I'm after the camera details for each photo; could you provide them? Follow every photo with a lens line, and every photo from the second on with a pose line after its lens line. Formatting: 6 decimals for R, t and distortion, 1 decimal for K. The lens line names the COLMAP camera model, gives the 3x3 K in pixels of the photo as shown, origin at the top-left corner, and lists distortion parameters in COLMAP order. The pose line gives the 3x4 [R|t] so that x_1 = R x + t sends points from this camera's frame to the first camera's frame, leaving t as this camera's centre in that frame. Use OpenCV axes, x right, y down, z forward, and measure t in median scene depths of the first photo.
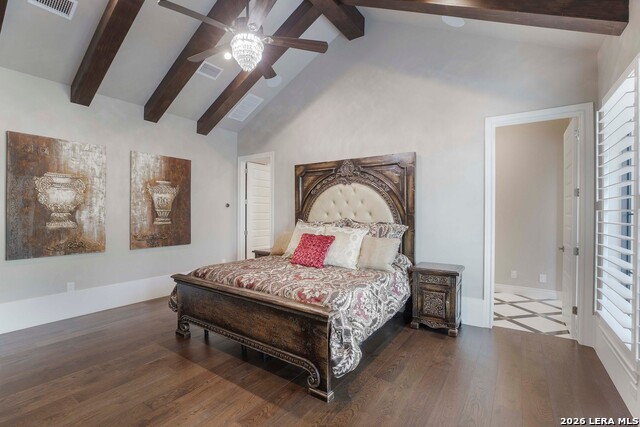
lens RADIAL K [[294.5, 0, 318.7], [0, 294.5, 211.2], [0, 0, 1]] dist [-0.045042, 0.011107]
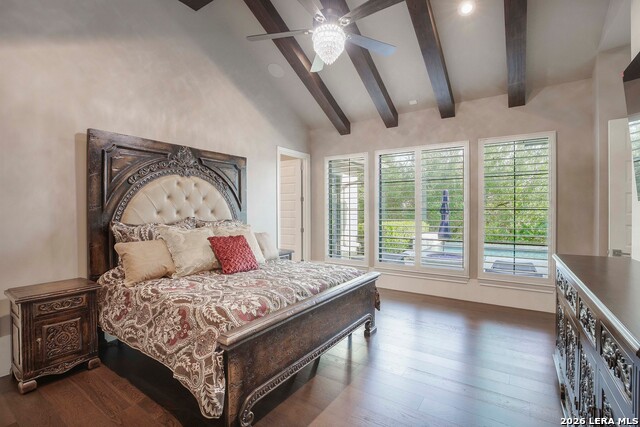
lens RADIAL K [[294.5, 0, 321.4], [0, 294.5, 212.6], [0, 0, 1]] dist [-0.045042, 0.011107]
pose [[-0.014598, -0.008620, 0.999856, -0.442809], [0.002941, 0.999958, 0.008664, 0.002242], [-0.999889, 0.003067, -0.014572, 0.382337]]
